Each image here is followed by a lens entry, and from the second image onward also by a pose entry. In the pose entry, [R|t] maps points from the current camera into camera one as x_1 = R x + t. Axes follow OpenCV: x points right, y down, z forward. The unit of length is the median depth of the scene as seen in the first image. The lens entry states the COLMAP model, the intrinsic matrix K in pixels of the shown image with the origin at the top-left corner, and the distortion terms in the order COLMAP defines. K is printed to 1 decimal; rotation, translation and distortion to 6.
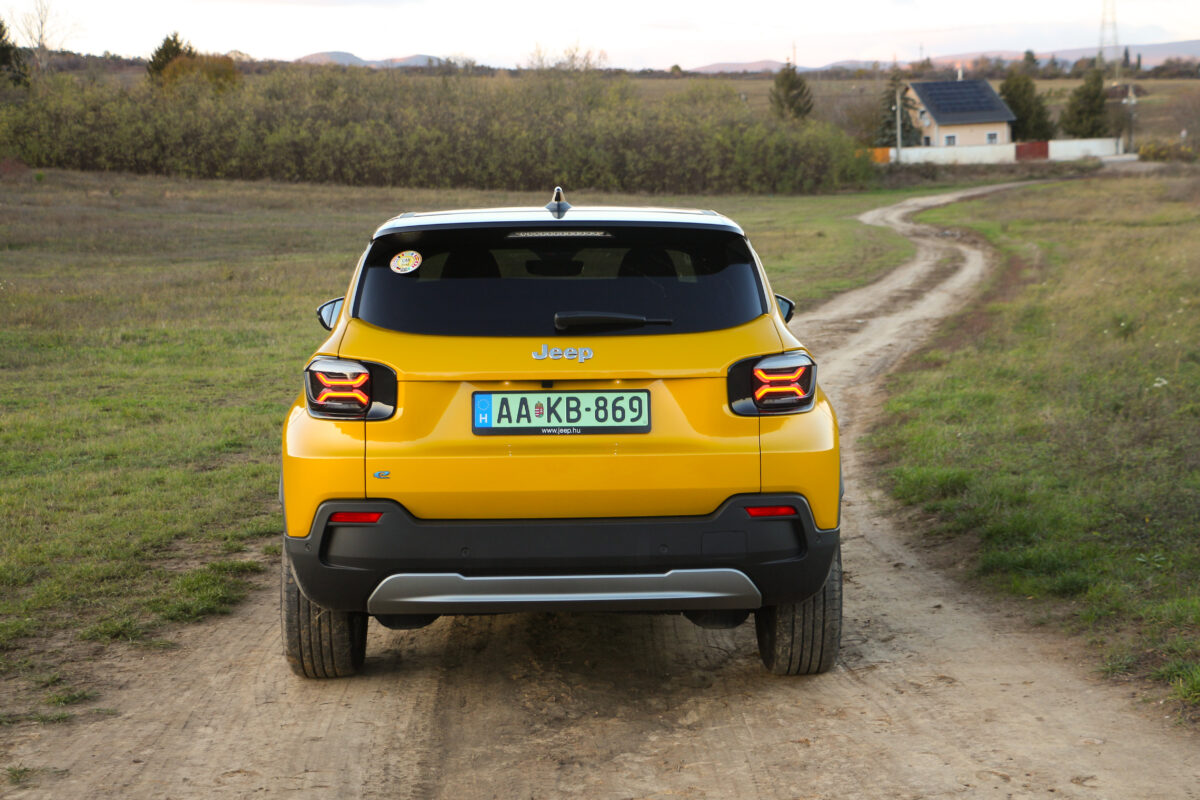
lens RADIAL K [[1861.7, 0, 600.0], [0, 1861.7, 400.0], [0, 0, 1]] dist [0.117212, 0.078125]
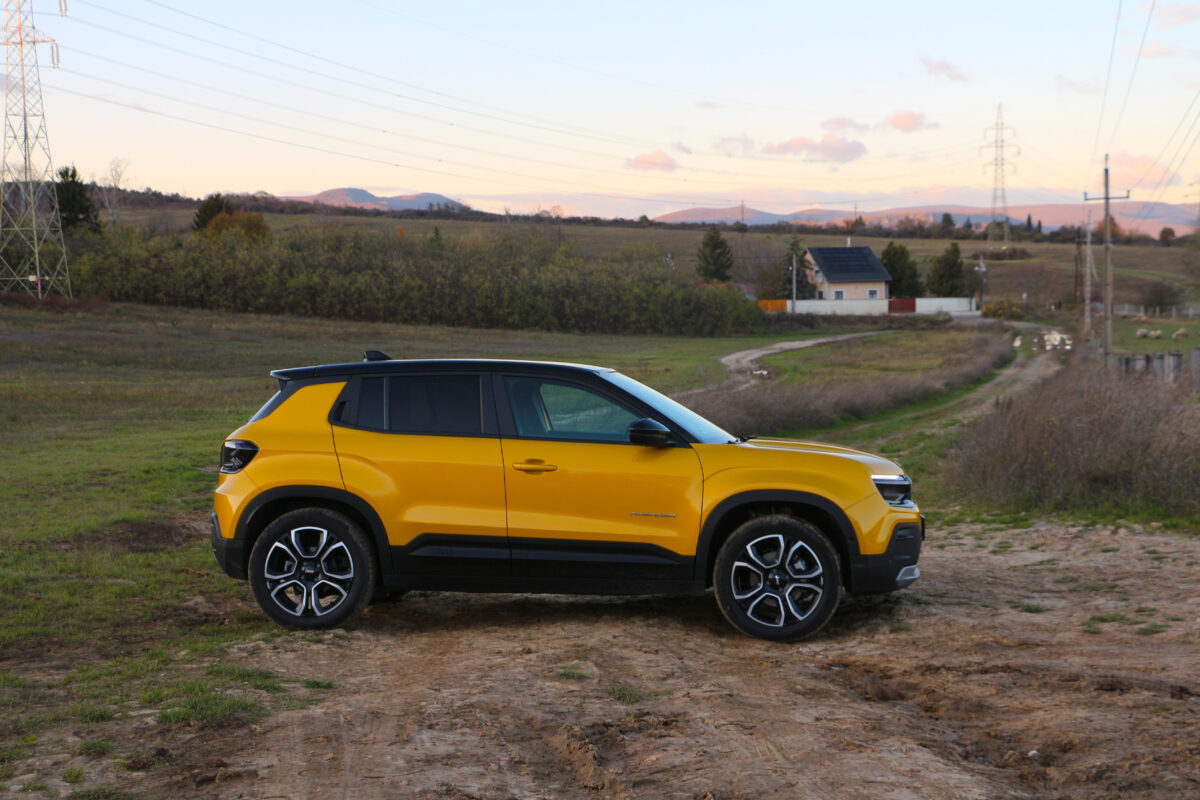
lens RADIAL K [[1861.7, 0, 600.0], [0, 1861.7, 400.0], [0, 0, 1]] dist [0.117212, 0.078125]
pose [[0.999582, 0.028396, -0.005406, 0.046834], [-0.028688, 0.997472, -0.065011, 0.019395], [0.003547, 0.065139, 0.997870, -0.283052]]
